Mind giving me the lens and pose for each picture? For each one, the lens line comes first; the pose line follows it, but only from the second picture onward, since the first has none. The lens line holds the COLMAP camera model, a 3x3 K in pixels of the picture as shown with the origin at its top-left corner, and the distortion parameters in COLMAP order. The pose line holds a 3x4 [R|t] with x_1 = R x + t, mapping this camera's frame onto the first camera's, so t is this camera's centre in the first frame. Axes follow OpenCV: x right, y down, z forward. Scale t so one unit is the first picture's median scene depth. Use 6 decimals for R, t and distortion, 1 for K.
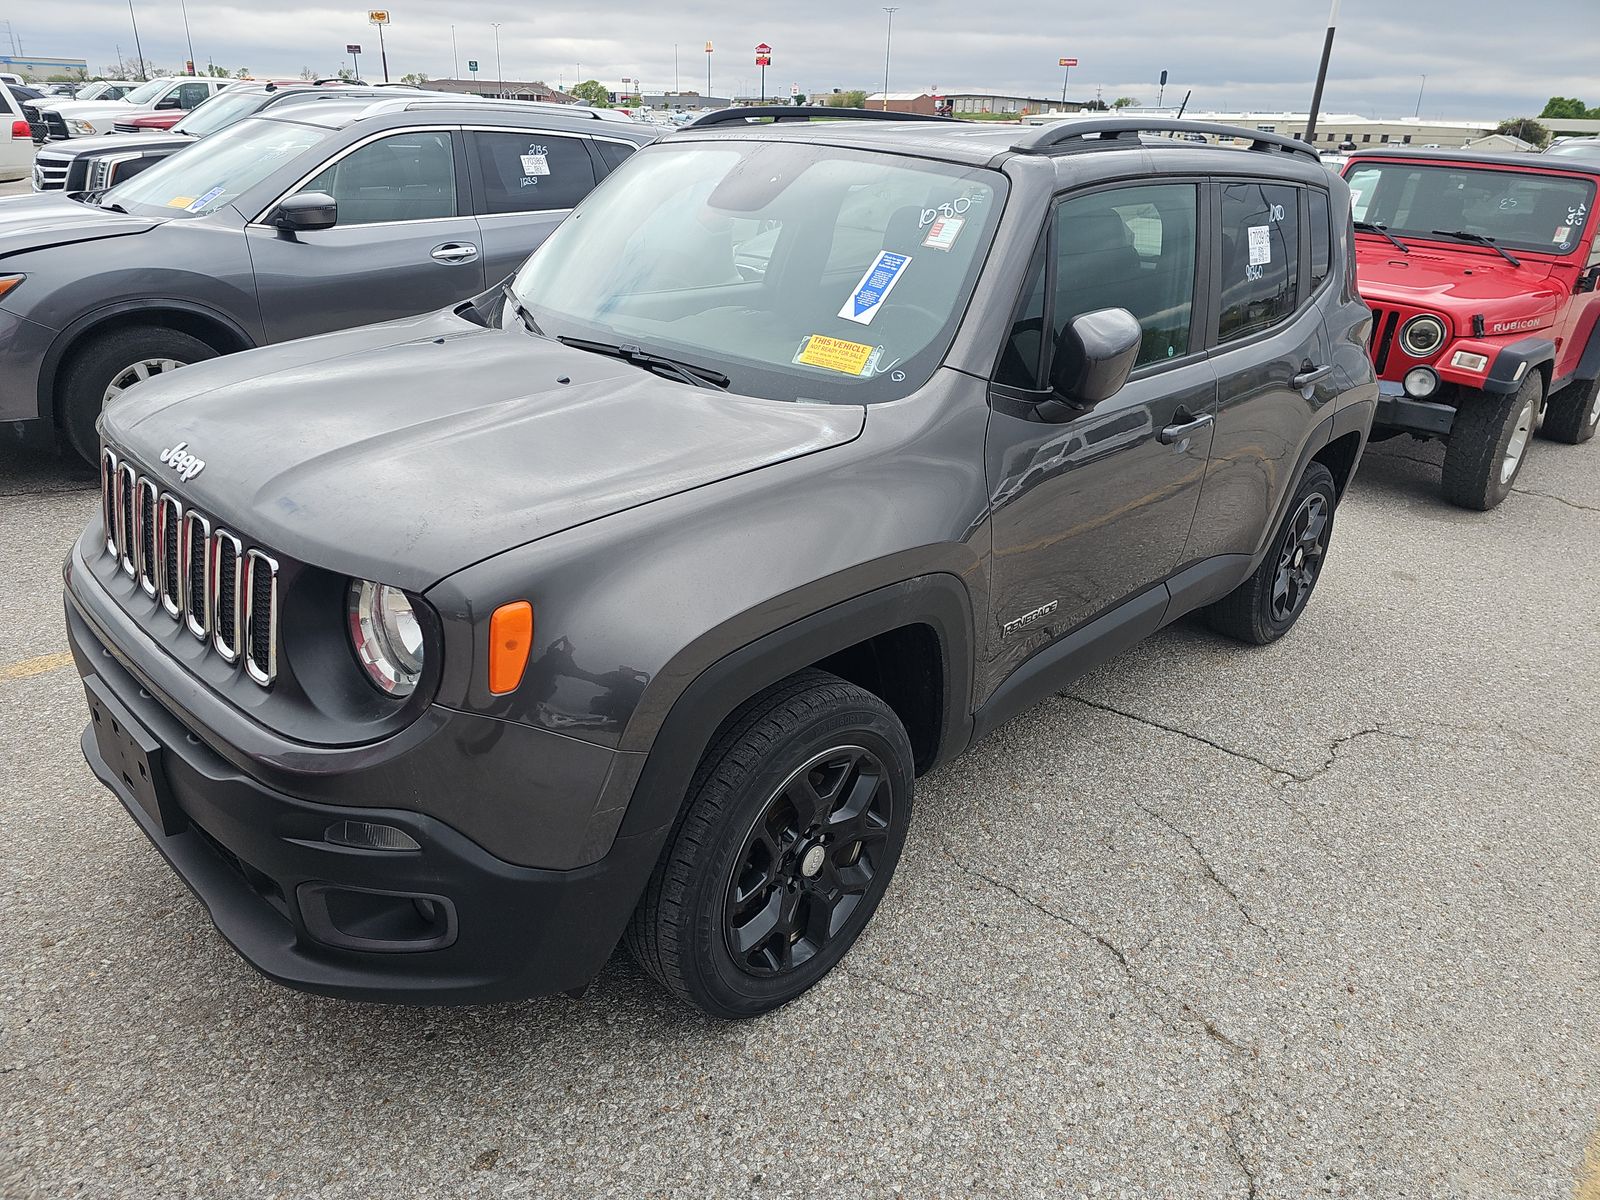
lens RADIAL K [[1057.9, 0, 800.0], [0, 1057.9, 600.0], [0, 0, 1]] dist [0.059521, -0.056619]
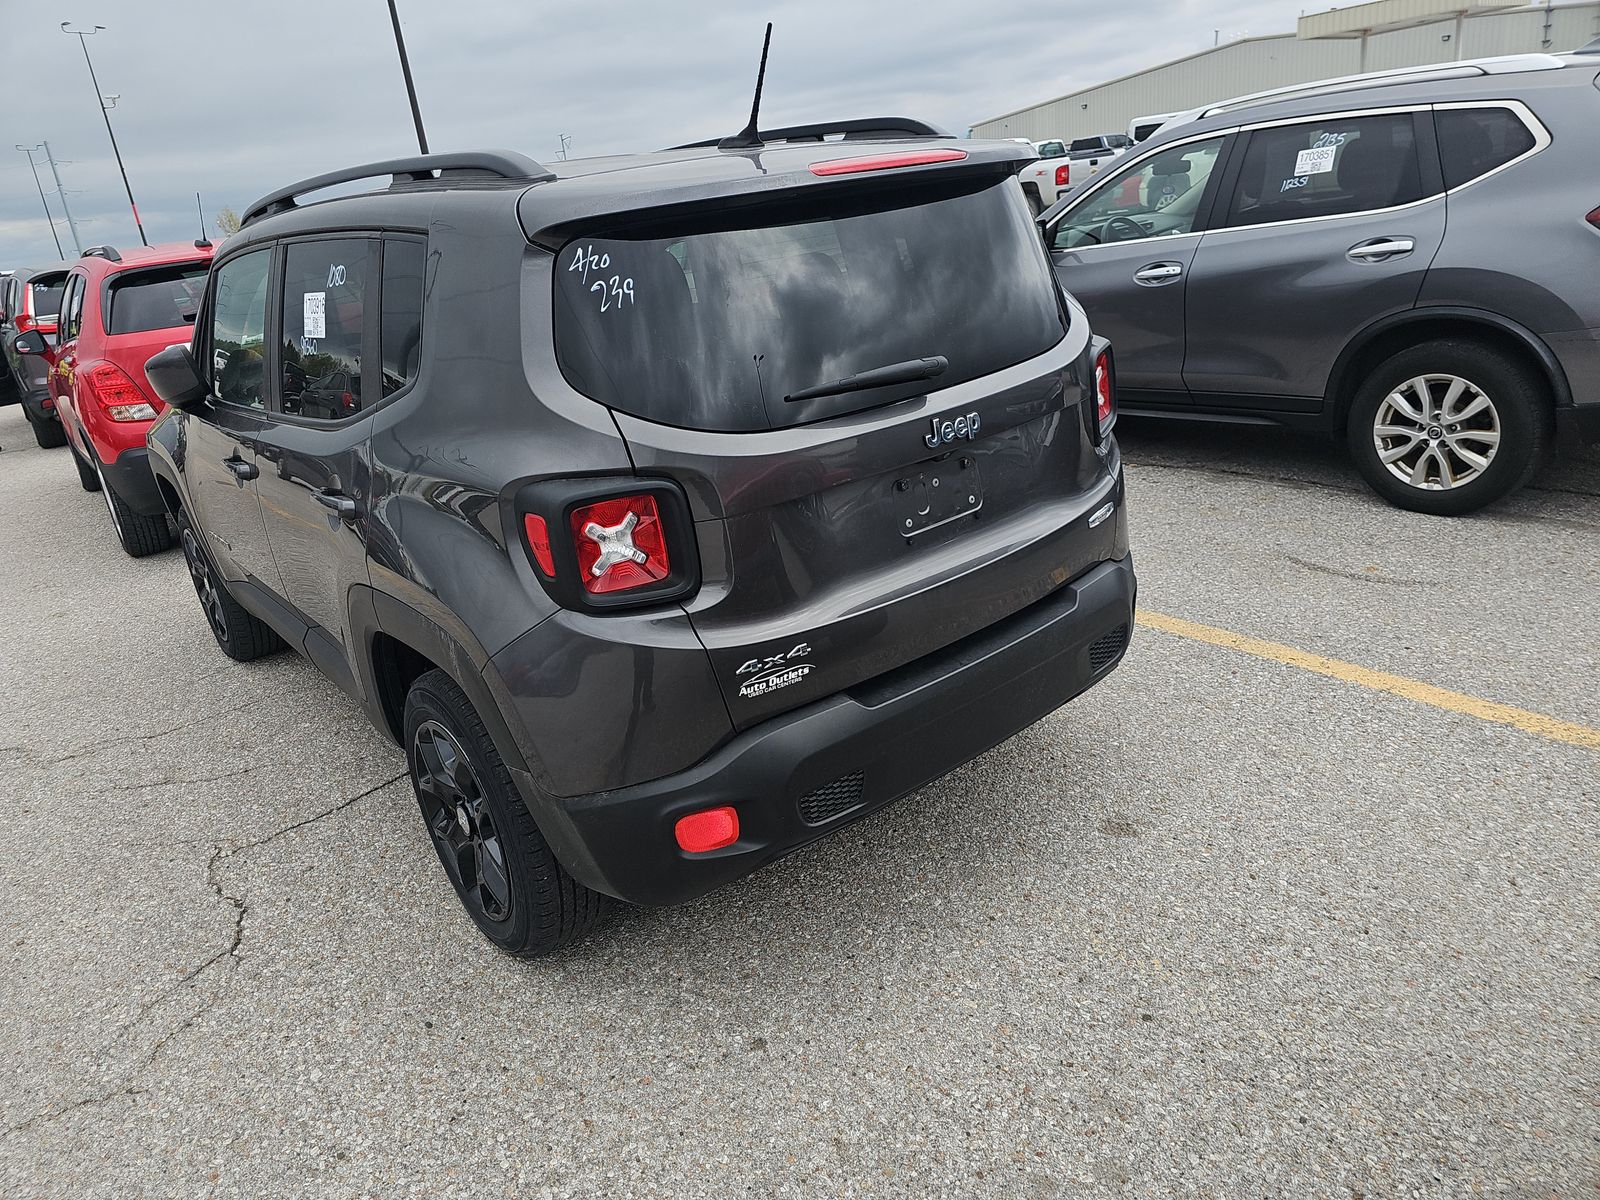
lens RADIAL K [[1092.5, 0, 800.0], [0, 1092.5, 600.0], [0, 0, 1]] dist [0.062300, -0.072420]
pose [[-0.156612, 0.307166, -0.938681, 1.058005], [-0.287686, 0.895010, 0.340873, -0.453433], [0.944833, 0.323430, -0.051802, 1.248089]]
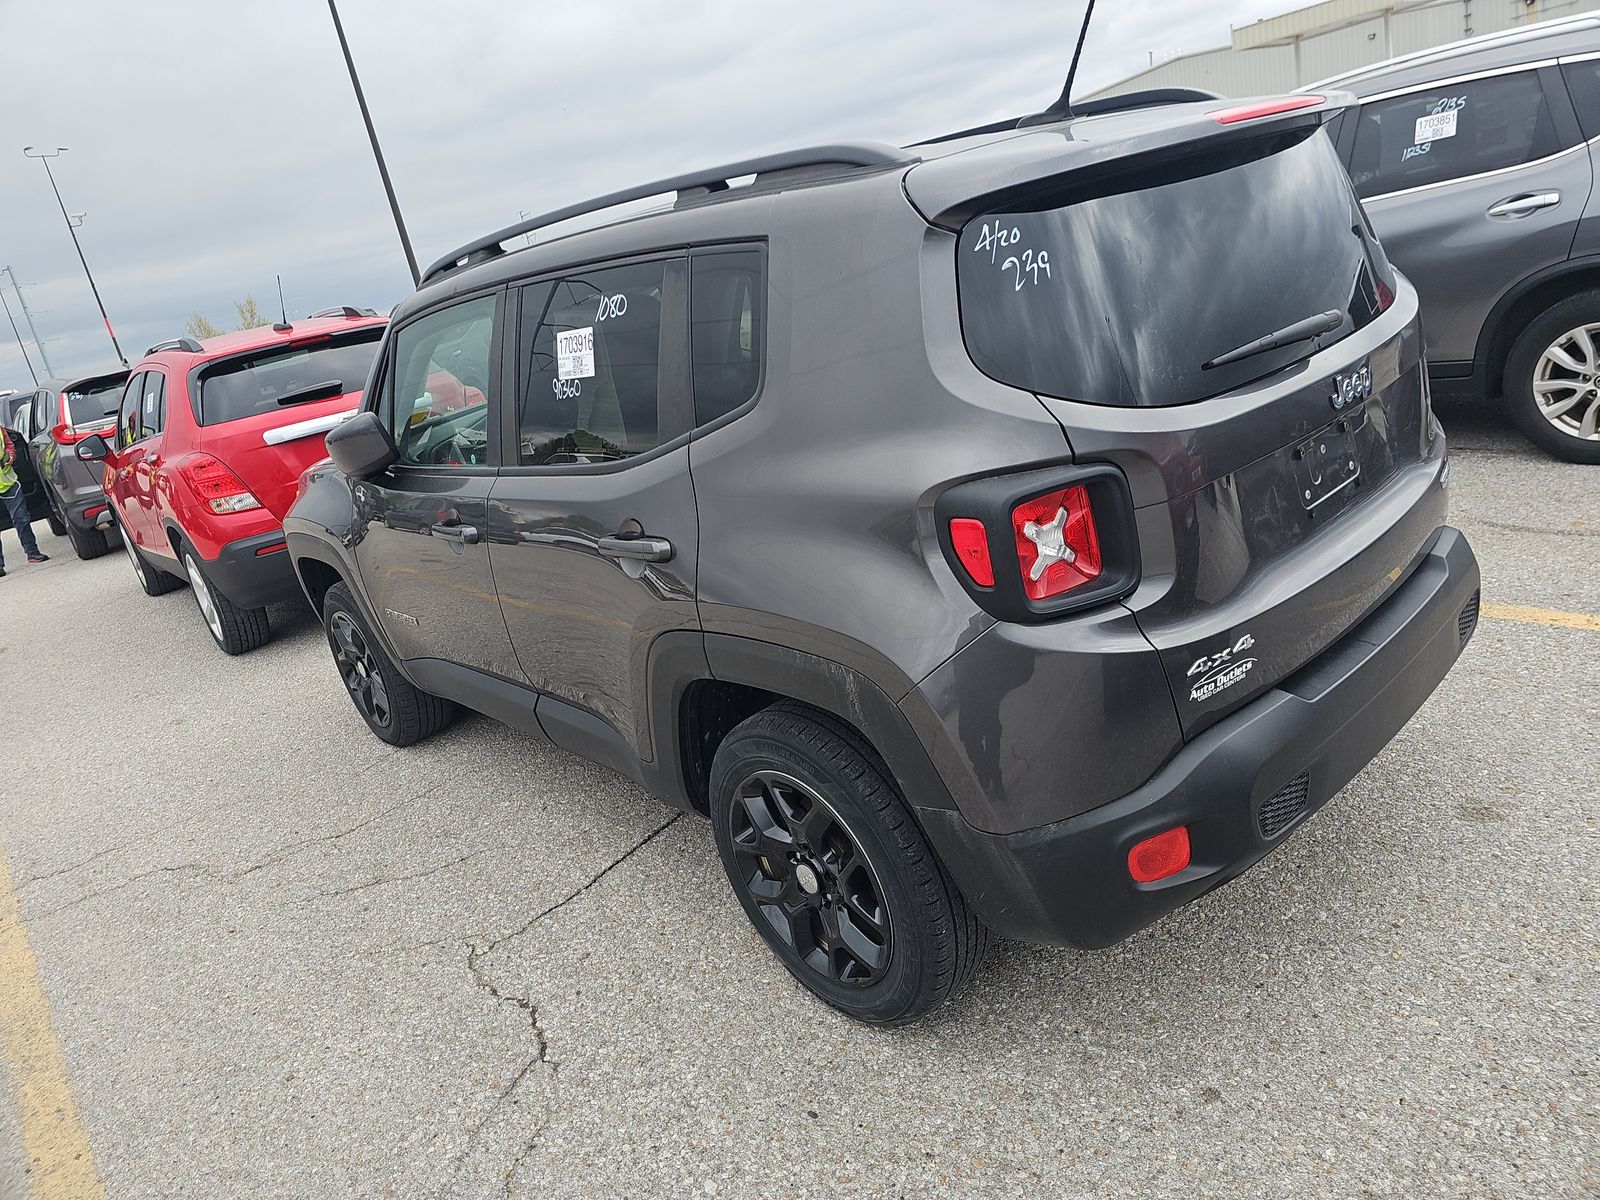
lens RADIAL K [[1088.2, 0, 805.6], [0, 1088.2, 580.7], [0, 0, 1]] dist [0.061176, -0.071361]
pose [[-0.102501, 0.266439, -0.958386, 1.036160], [-0.198259, 0.938658, 0.282159, -0.367600], [0.974775, 0.218930, -0.043390, 1.044365]]
